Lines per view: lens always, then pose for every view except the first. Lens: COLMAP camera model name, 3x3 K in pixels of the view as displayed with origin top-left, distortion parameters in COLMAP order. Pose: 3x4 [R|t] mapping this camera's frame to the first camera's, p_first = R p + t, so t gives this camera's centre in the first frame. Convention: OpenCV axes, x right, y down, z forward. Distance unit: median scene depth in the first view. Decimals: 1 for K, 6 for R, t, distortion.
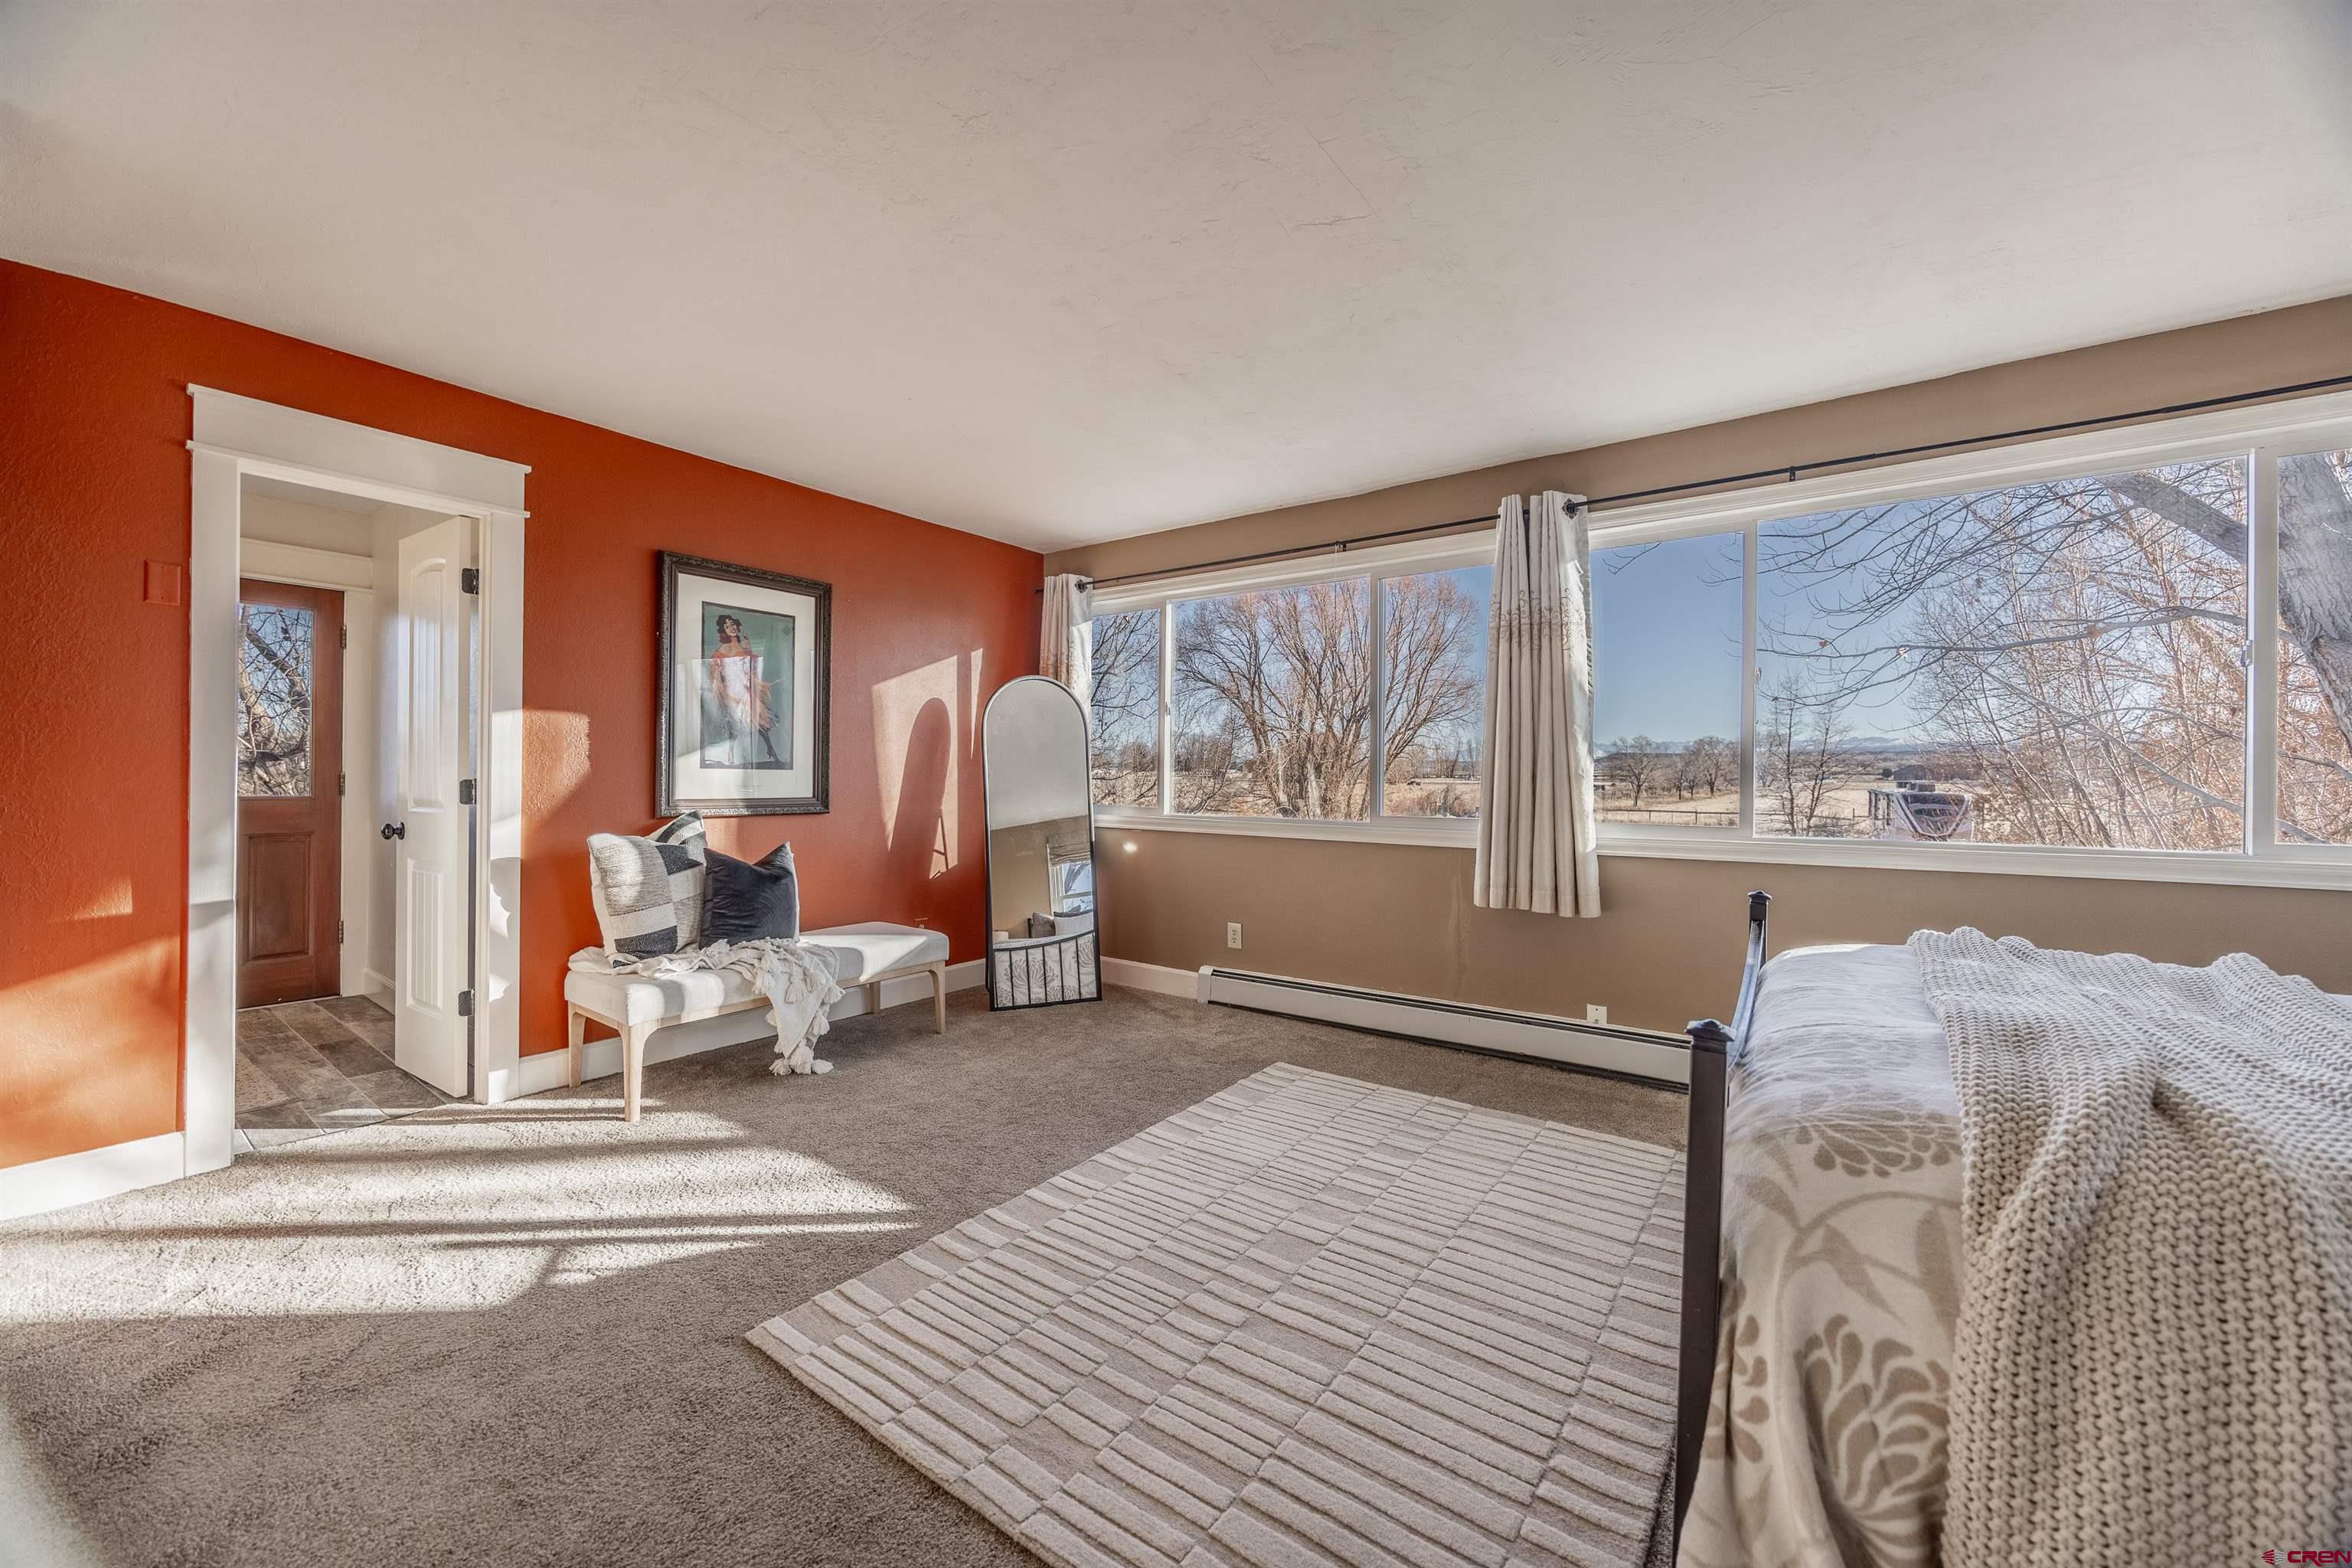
lens RADIAL K [[895.6, 0, 1175.2], [0, 895.6, 780.7], [0, 0, 1]] dist [-0.002874, -0.000037]
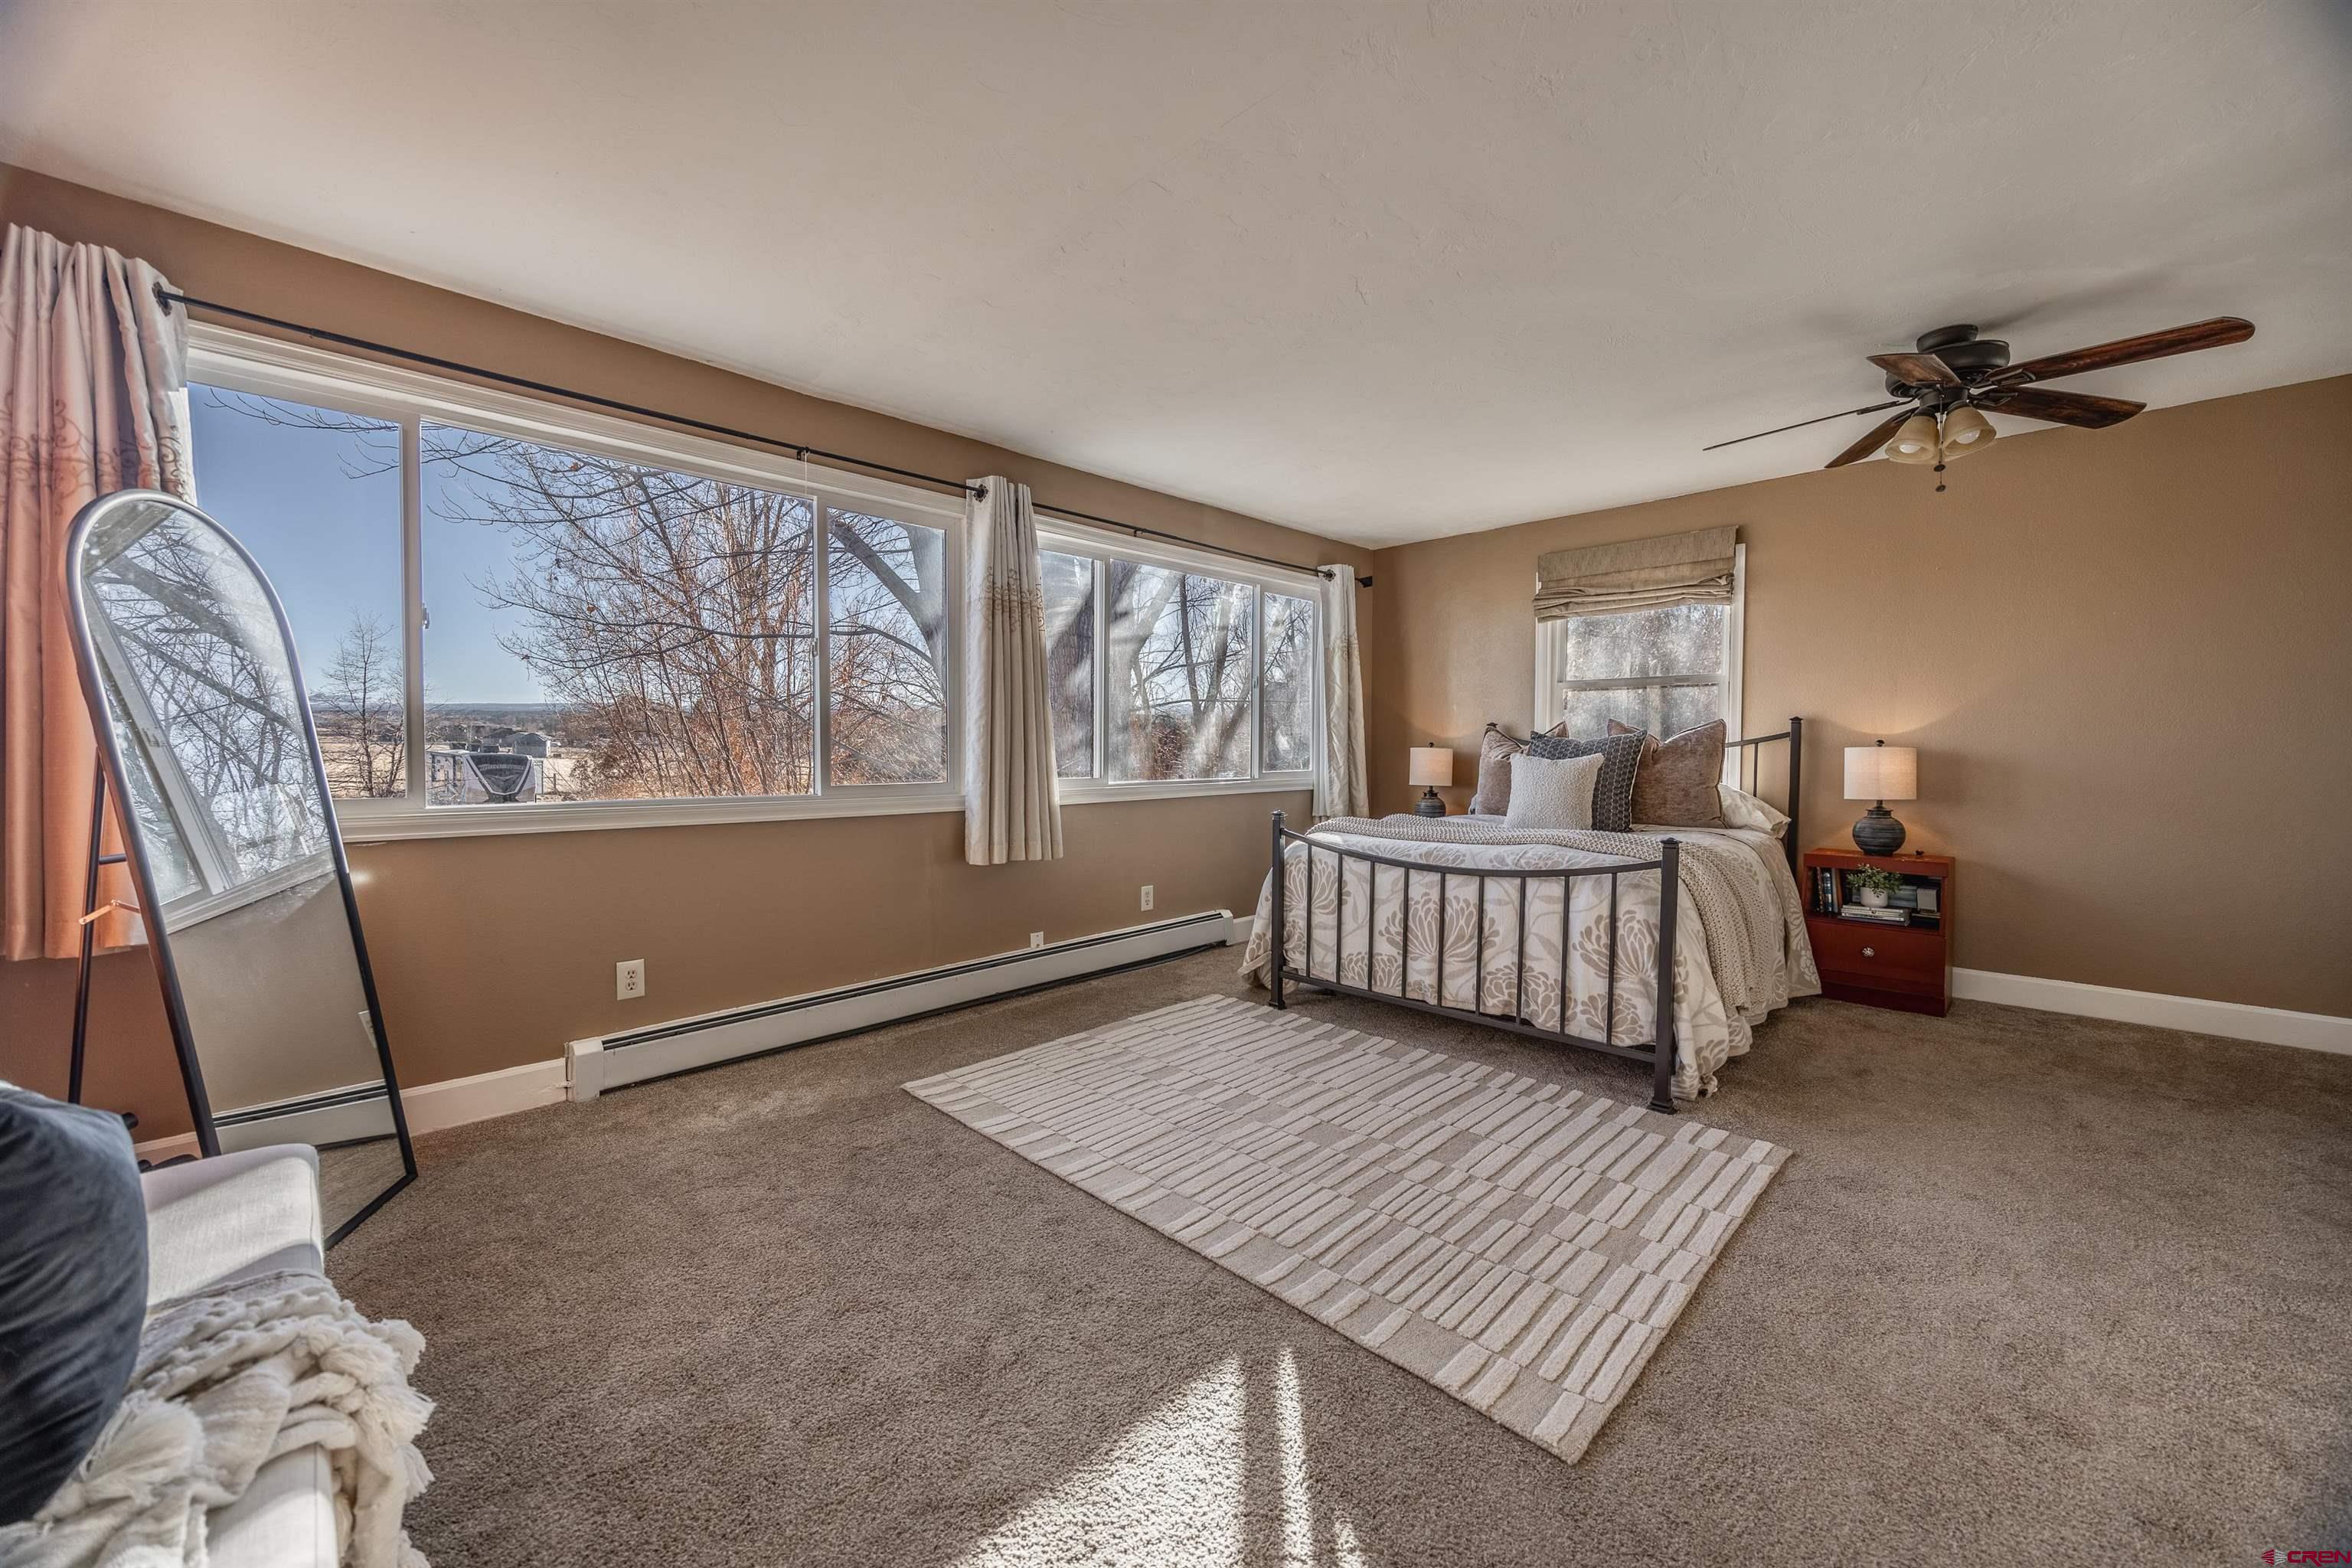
lens RADIAL K [[895.6, 0, 1171.4], [0, 895.6, 771.9], [0, 0, 1]] dist [-0.002874, -0.000037]
pose [[0.139003, -0.034479, 0.989692, -0.882729], [0.001486, 0.999400, 0.034609, -0.004538], [-0.990291, -0.003340, 0.138970, 0.857015]]
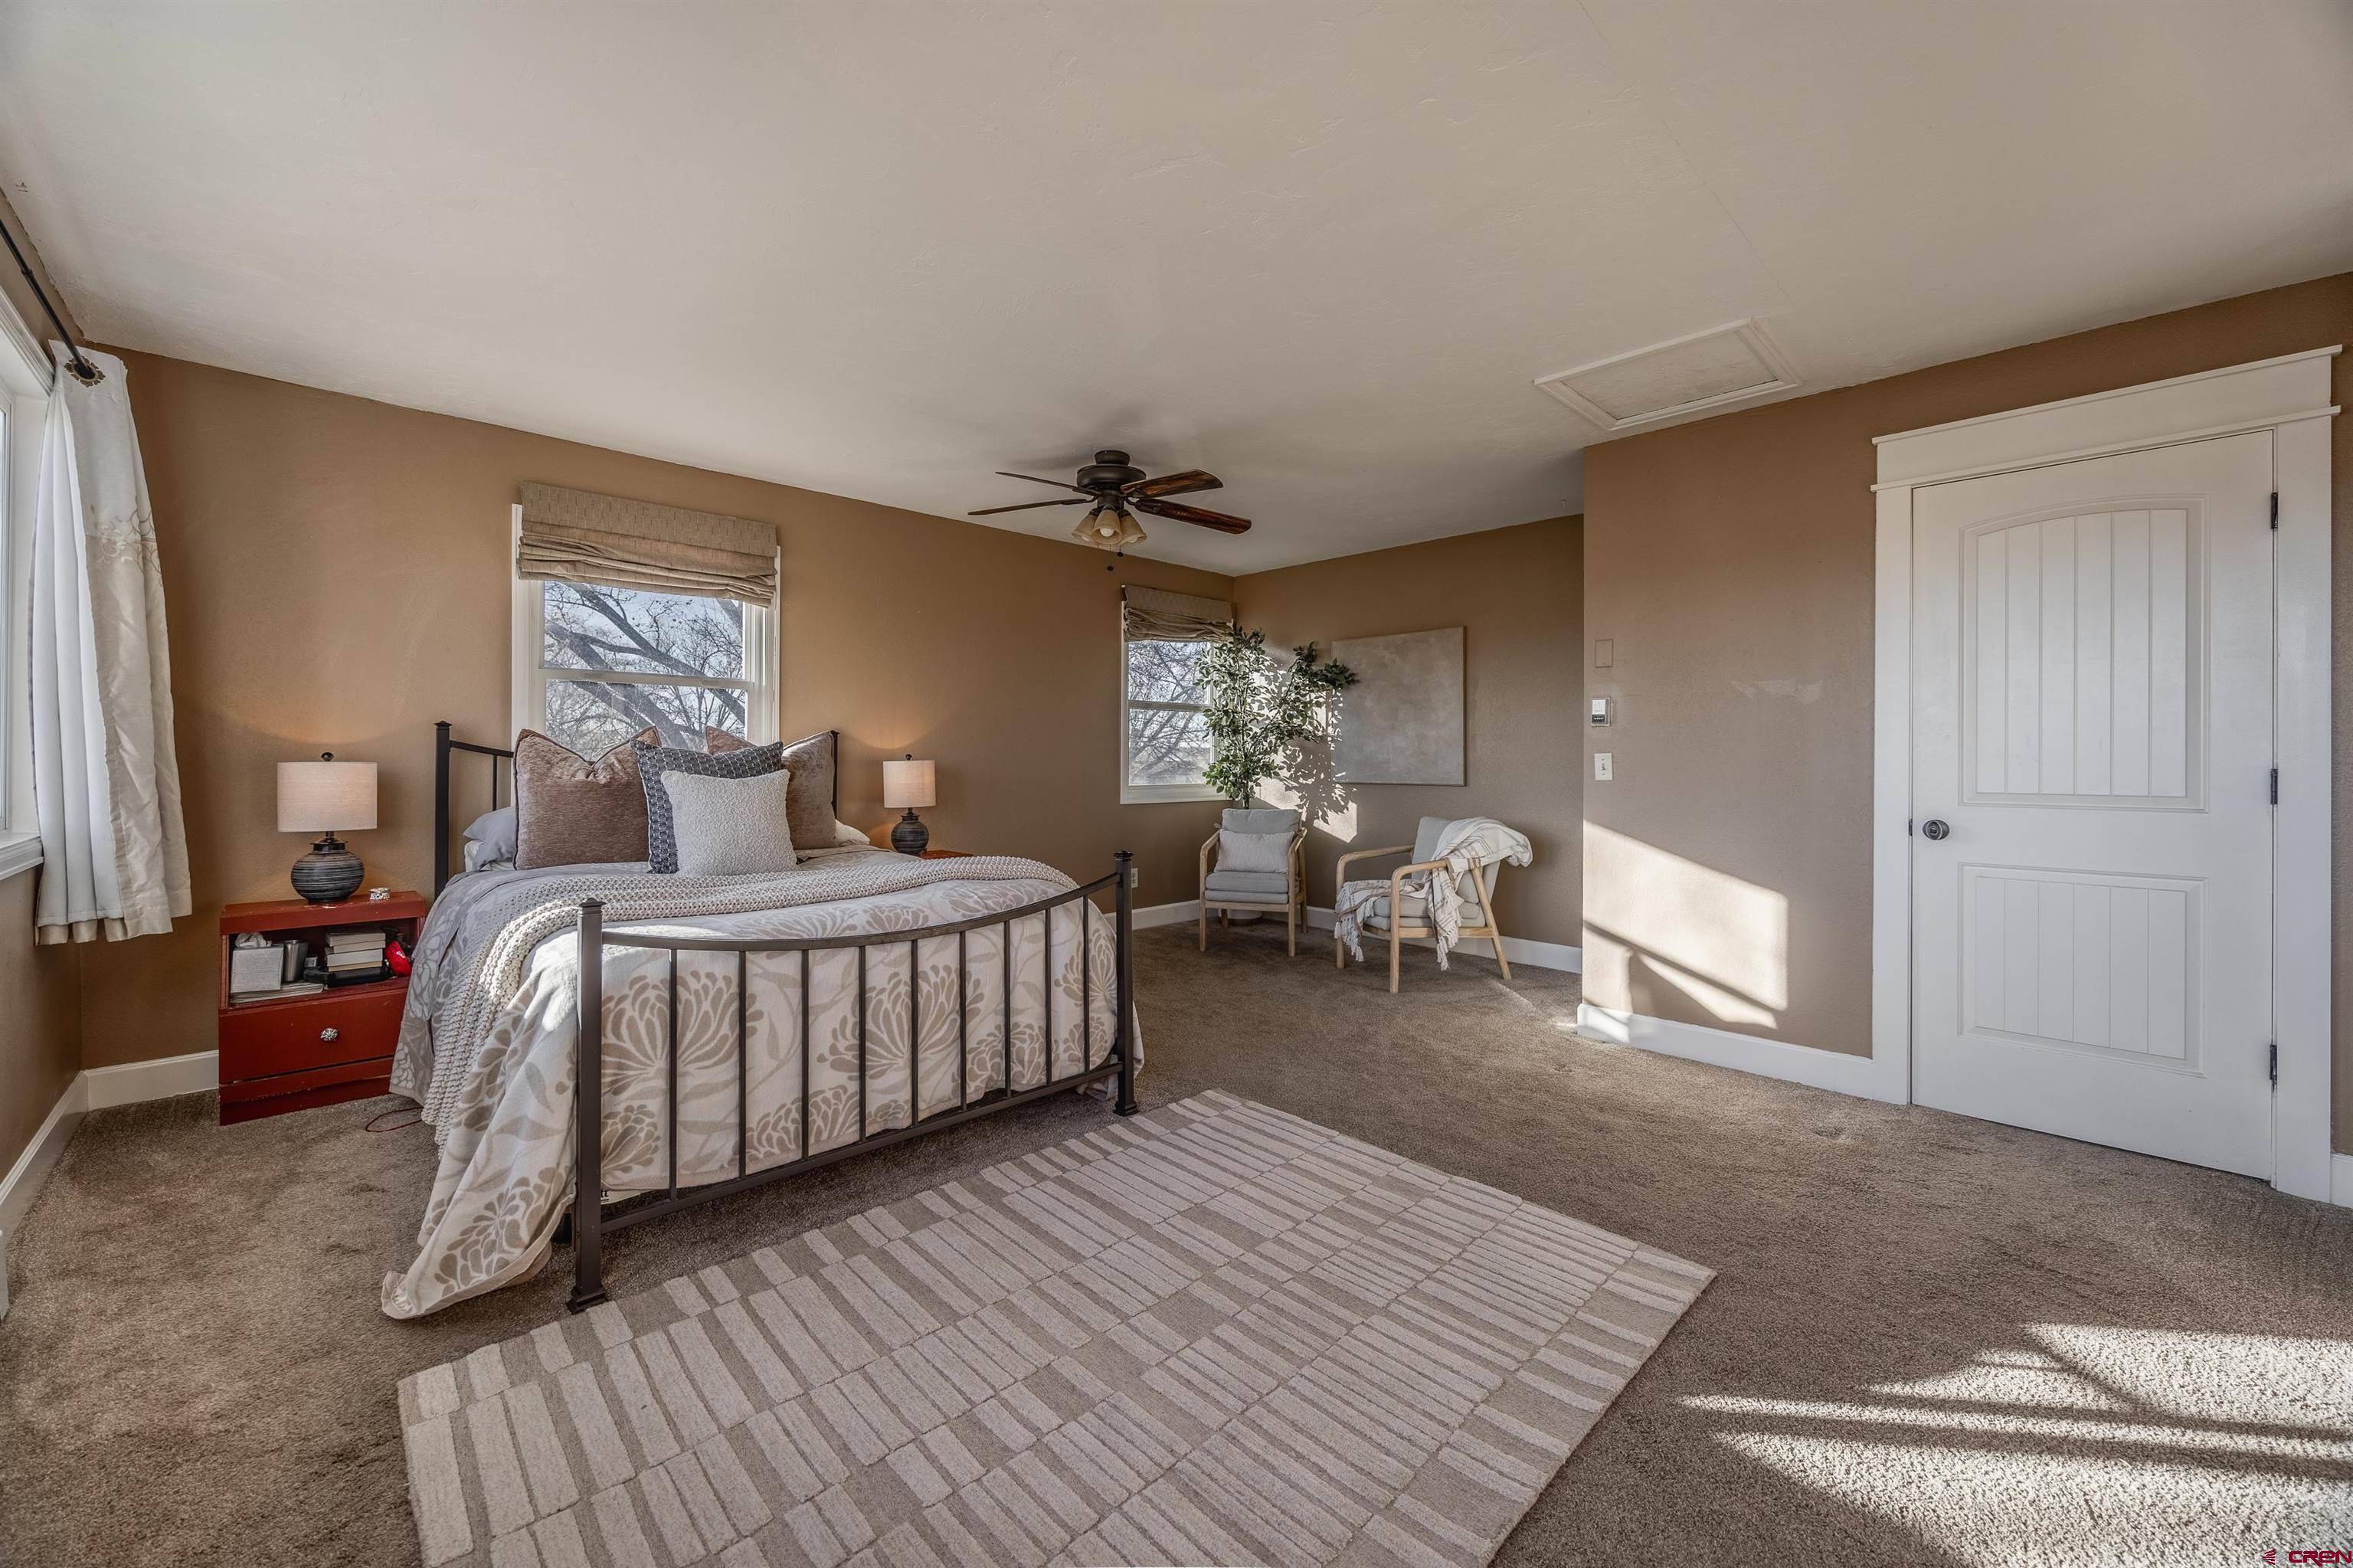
lens RADIAL K [[896.1, 0, 1190.4], [0, 896.1, 765.2], [0, 0, 1]] dist [-0.002874, -0.000037]
pose [[-0.987636, -0.010835, 0.156389, -0.004056], [-0.009309, 0.999902, 0.010486, -0.007809], [-0.156487, 0.008900, -0.987640, 1.511824]]
